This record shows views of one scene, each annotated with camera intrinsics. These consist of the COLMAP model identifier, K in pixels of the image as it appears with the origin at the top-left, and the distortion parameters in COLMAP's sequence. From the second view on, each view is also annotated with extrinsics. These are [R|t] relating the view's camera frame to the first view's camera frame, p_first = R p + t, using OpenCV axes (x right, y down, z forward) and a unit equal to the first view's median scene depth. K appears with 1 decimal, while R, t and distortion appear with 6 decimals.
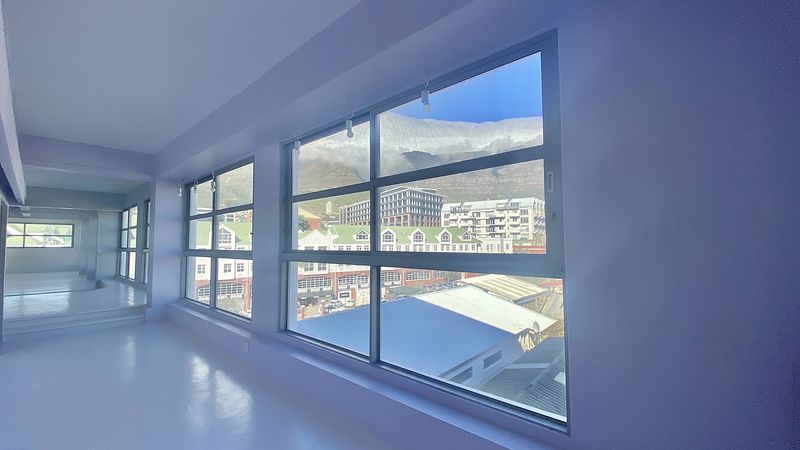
lens RADIAL K [[316.6, 0, 398.6], [0, 316.6, 225.8], [0, 0, 1]] dist [0.034786, -0.030709]
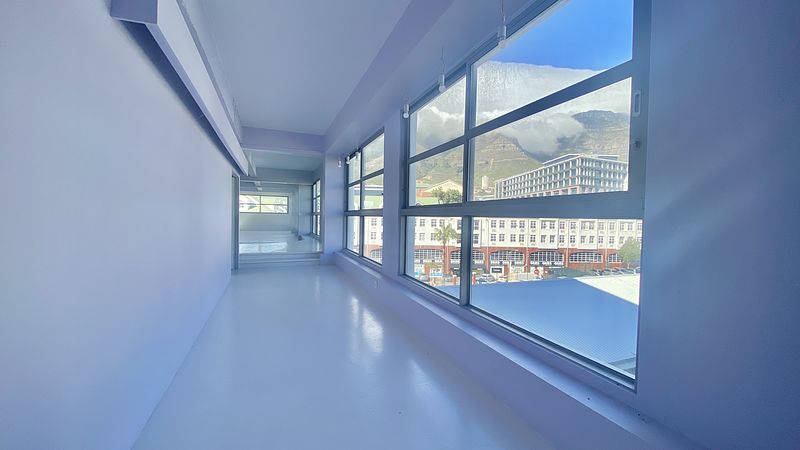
lens RADIAL K [[316.6, 0, 398.6], [0, 316.6, 225.8], [0, 0, 1]] dist [0.034786, -0.030709]
pose [[0.888336, 0.035332, -0.457832, 0.101286], [0.001601, 0.996791, 0.080030, 0.036390], [0.459191, -0.071827, 0.885429, -0.016856]]
